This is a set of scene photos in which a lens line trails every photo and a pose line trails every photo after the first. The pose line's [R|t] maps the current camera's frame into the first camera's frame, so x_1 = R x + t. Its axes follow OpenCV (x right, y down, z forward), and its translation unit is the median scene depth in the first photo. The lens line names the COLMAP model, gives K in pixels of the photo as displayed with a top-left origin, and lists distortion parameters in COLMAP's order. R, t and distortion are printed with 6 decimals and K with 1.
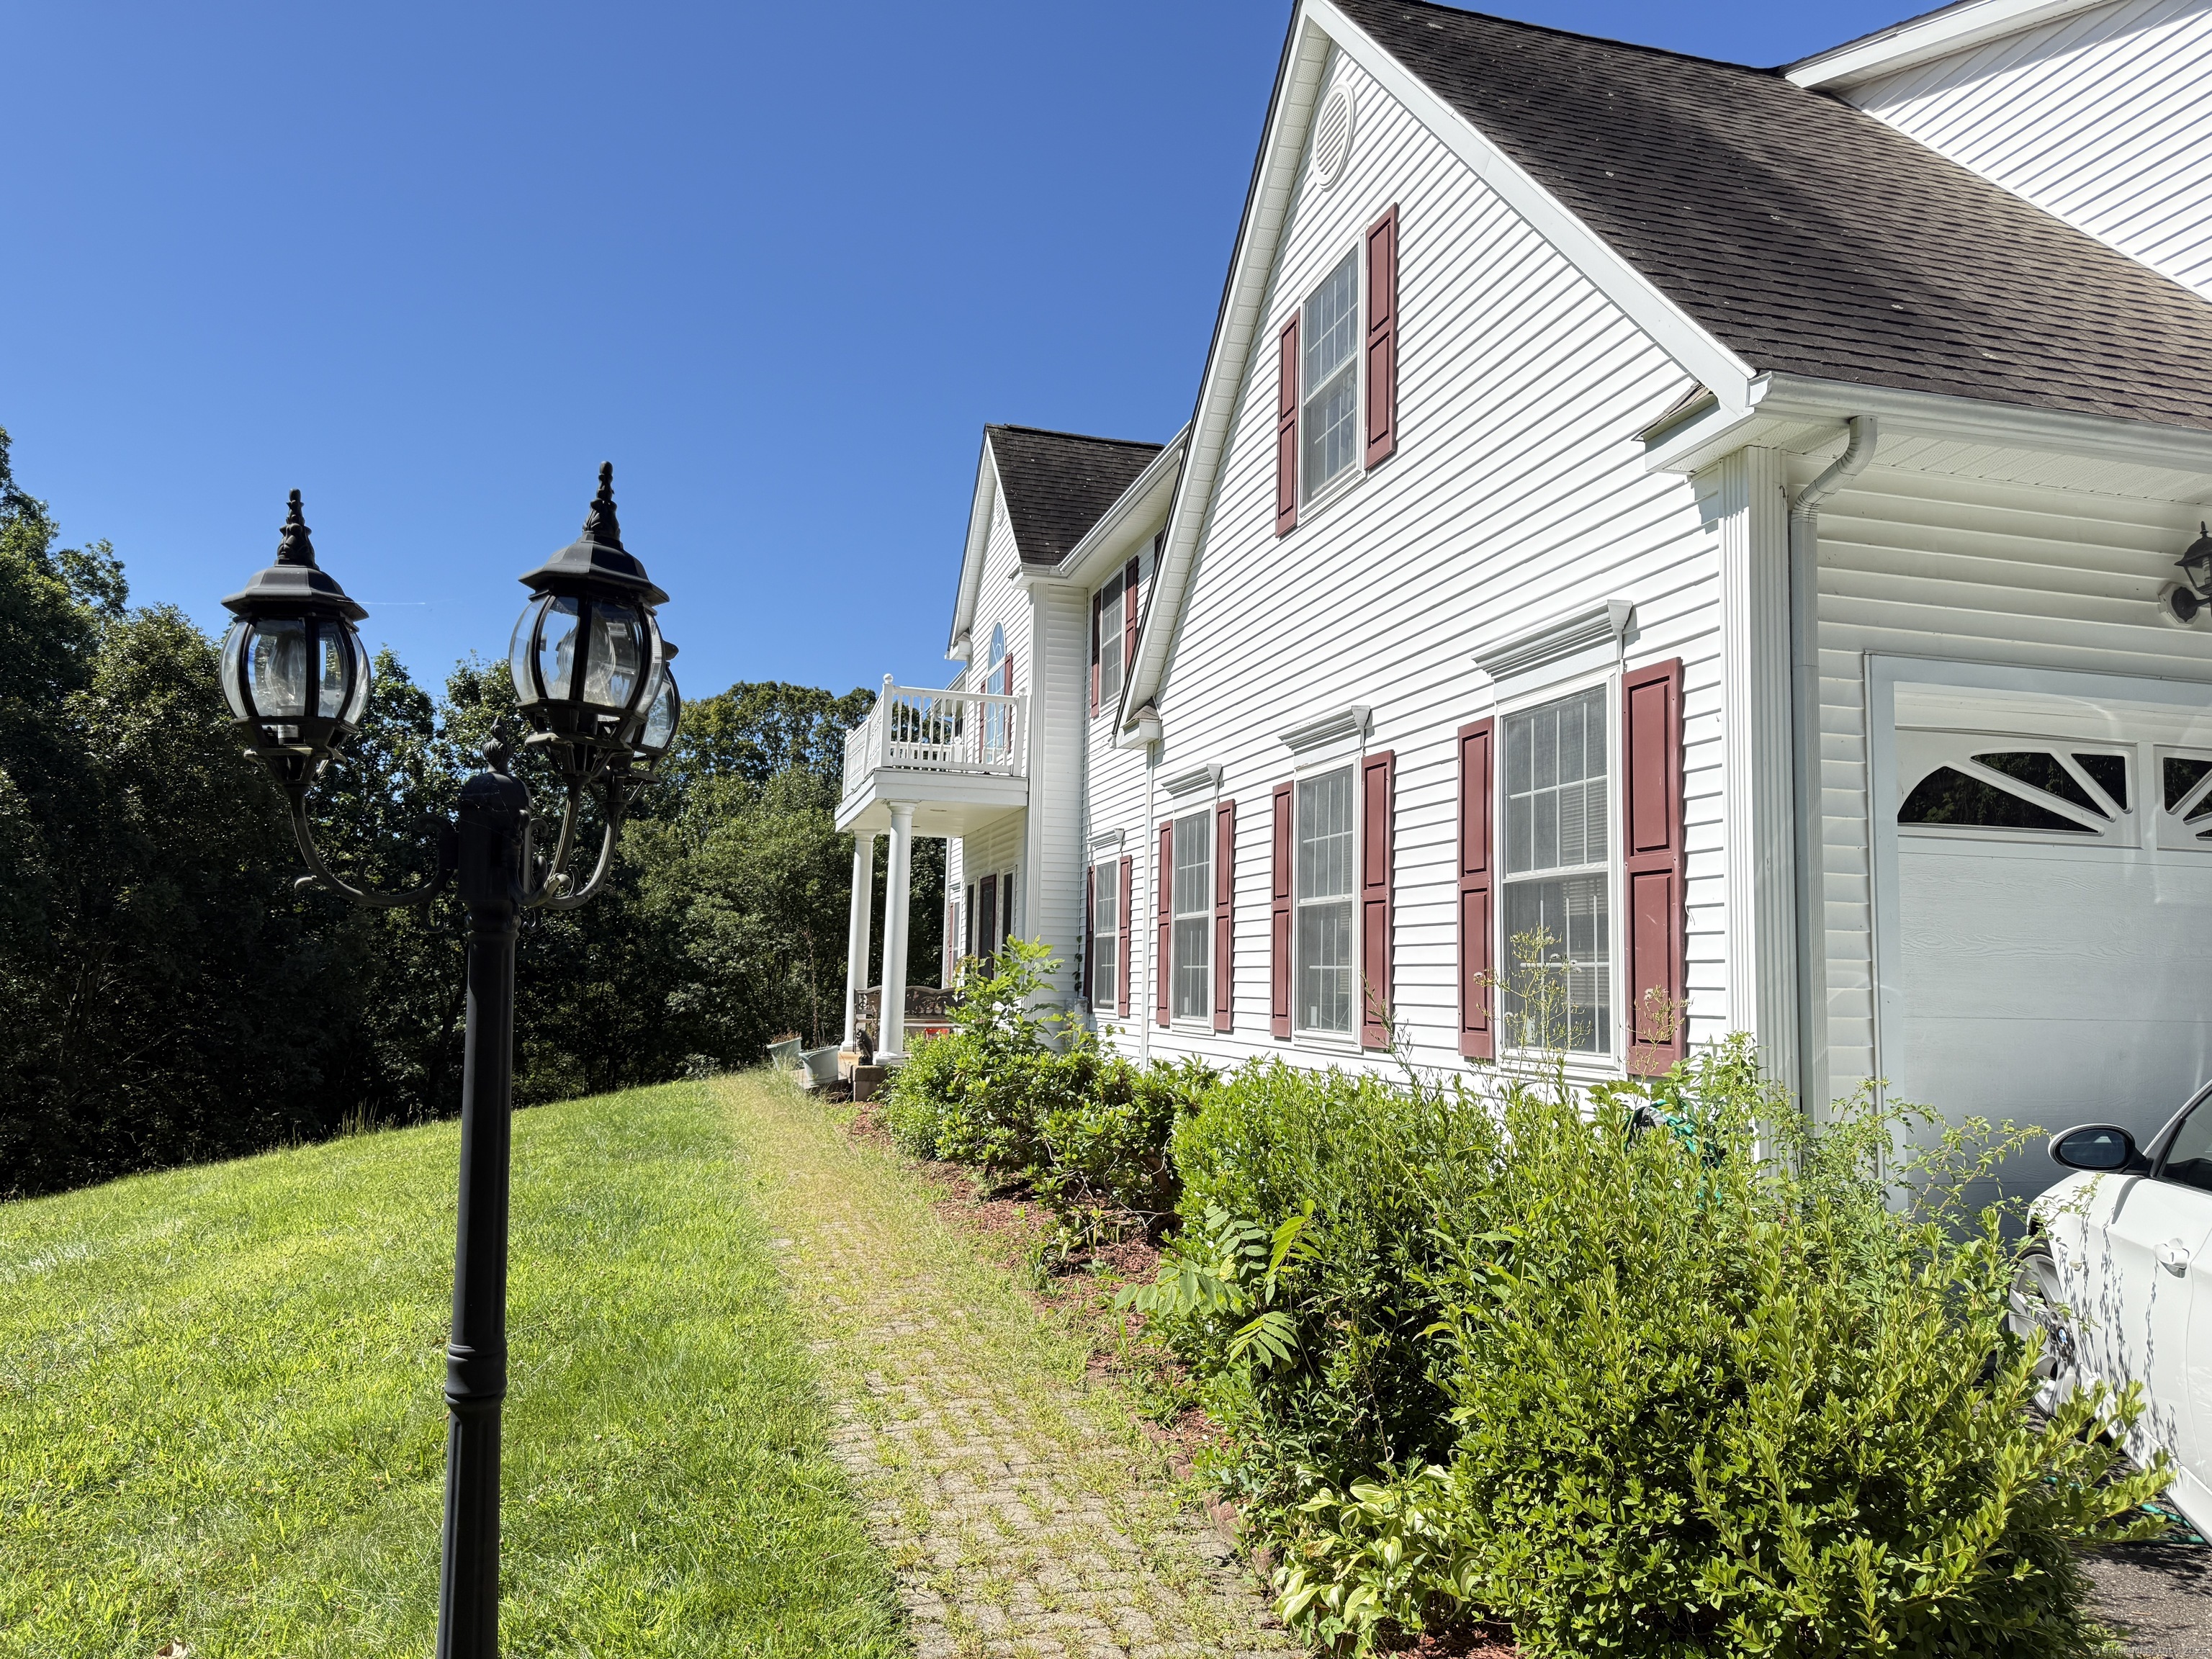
lens RADIAL K [[1546.1, 0, 1106.0], [0, 1546.1, 829.5], [0, 0, 1]] dist [0.144538, -0.202046]
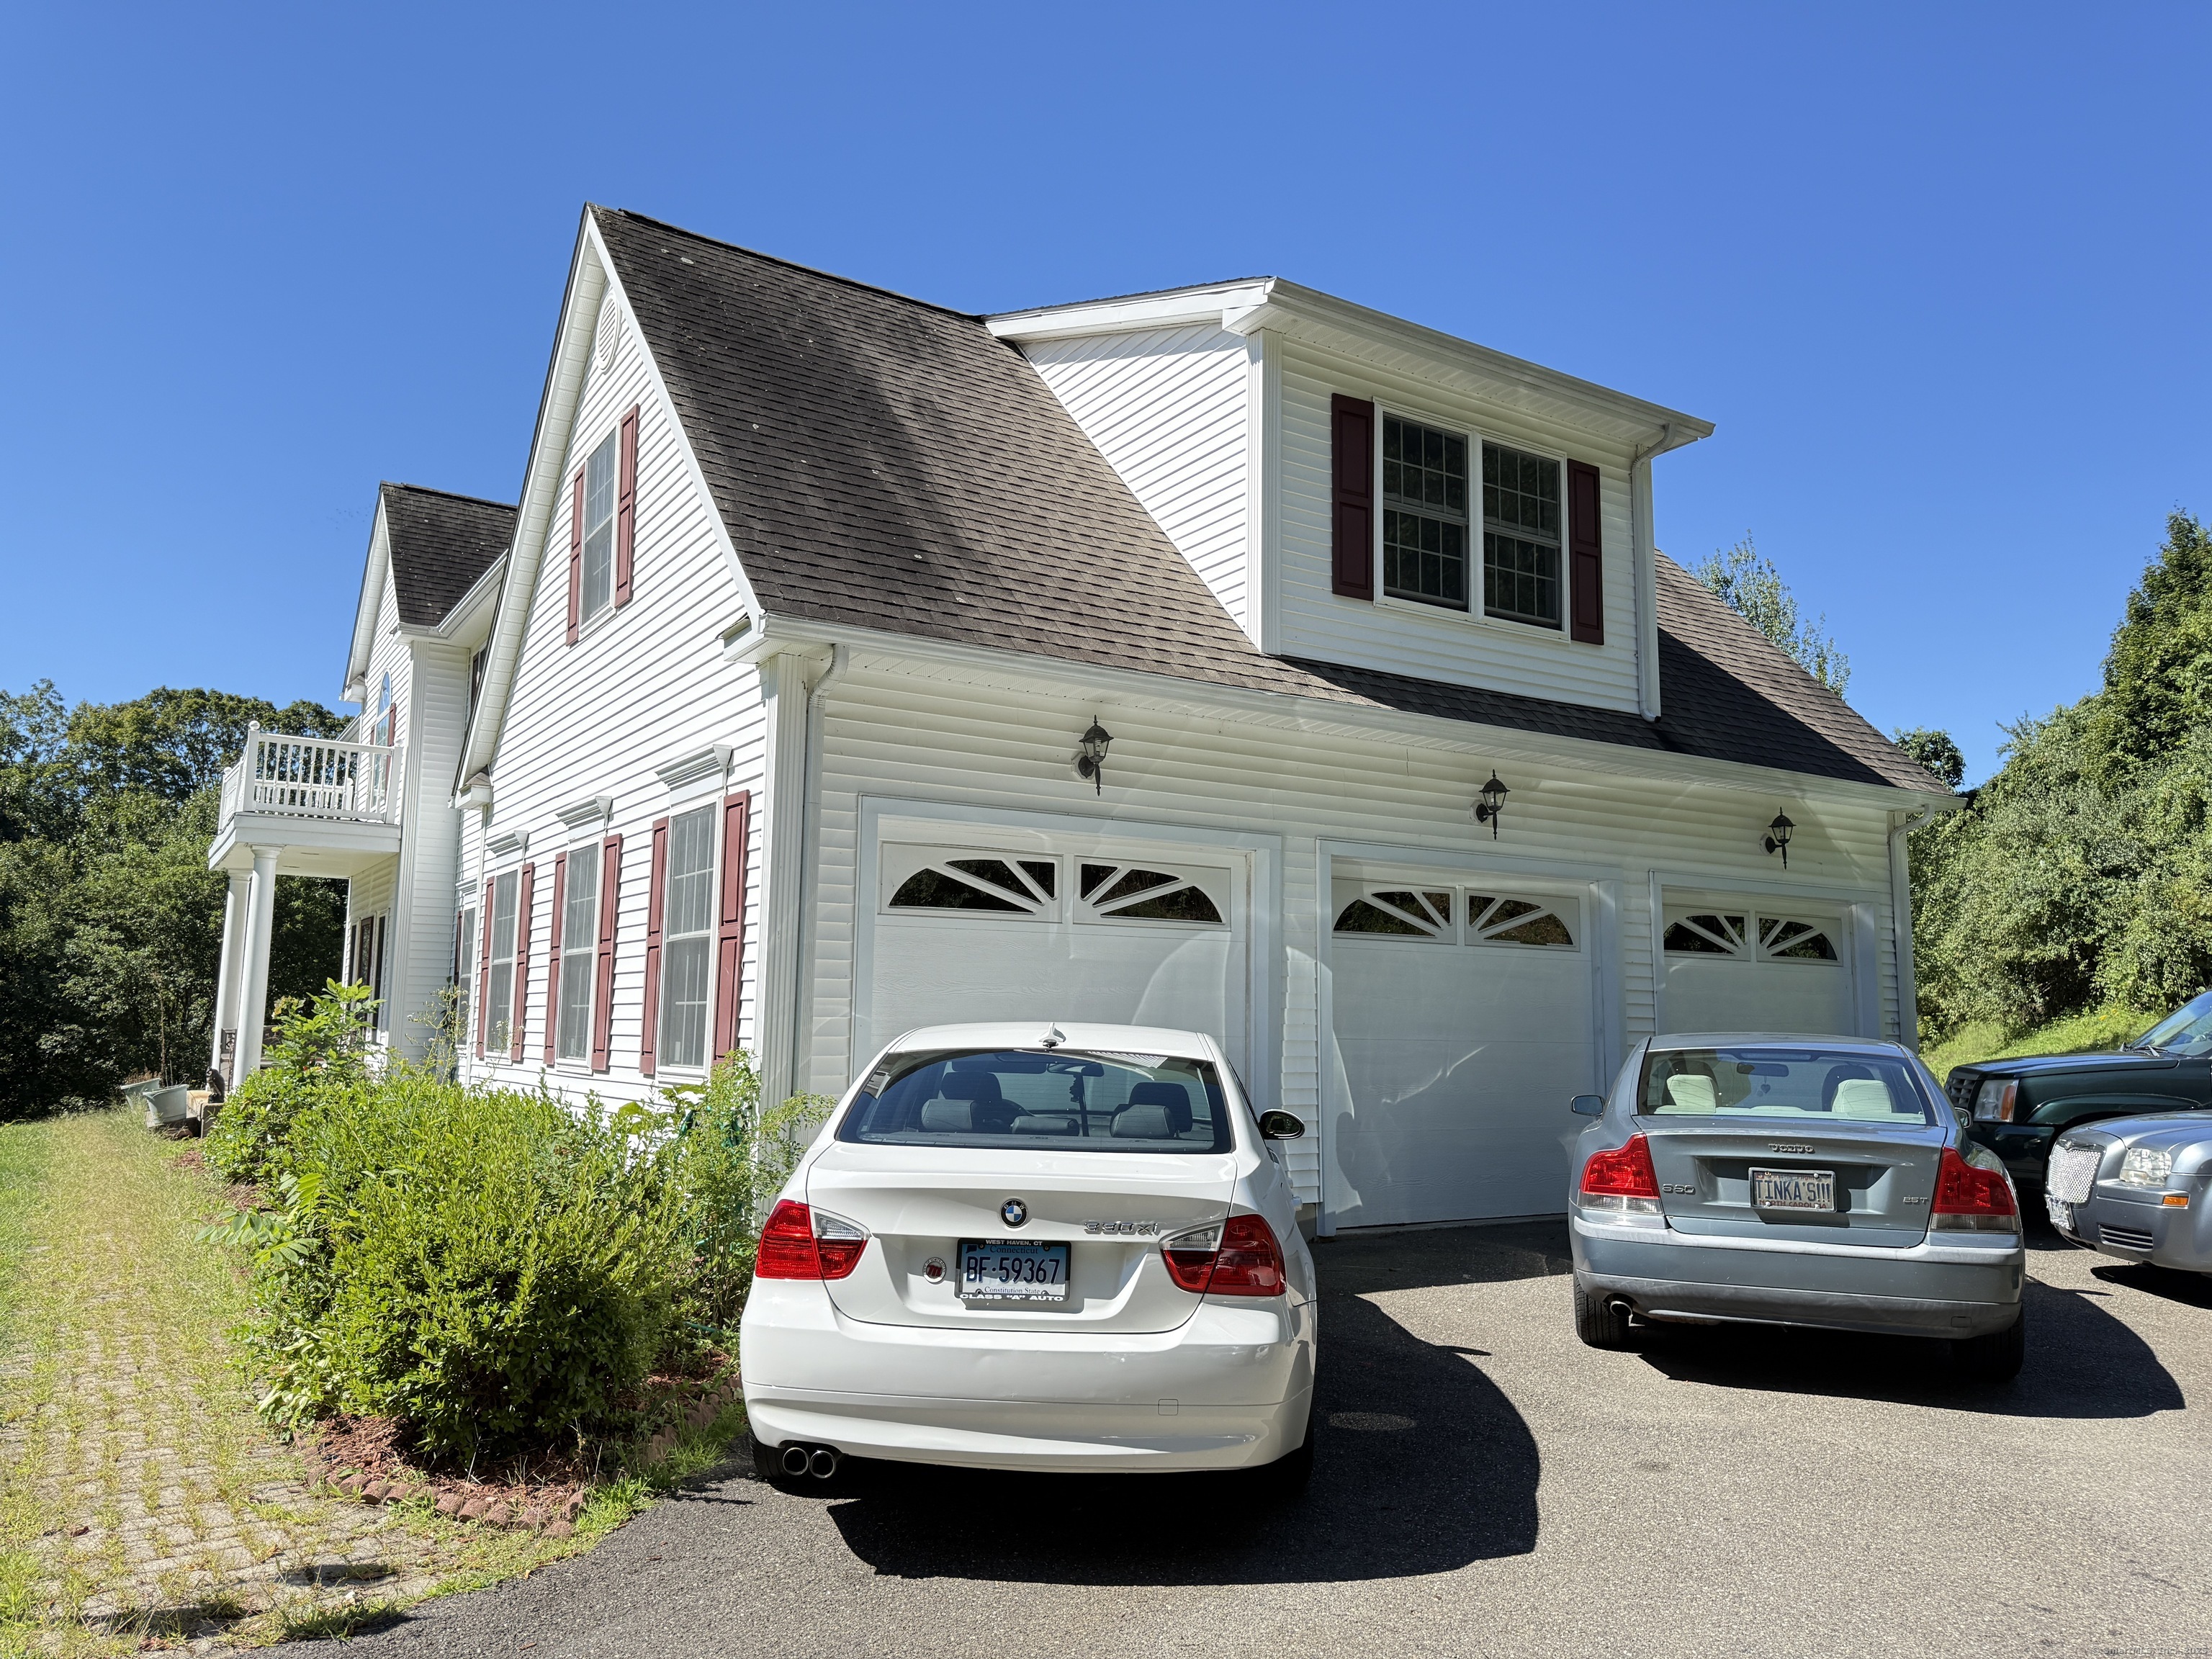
lens RADIAL K [[1546.1, 0, 1106.0], [0, 1546.1, 829.5], [0, 0, 1]] dist [0.144538, -0.202046]
pose [[0.955717, 0.026101, 0.293128, 0.154176], [-0.020727, 0.999556, -0.021426, -0.029088], [-0.293557, 0.014402, 0.955833, -0.273826]]
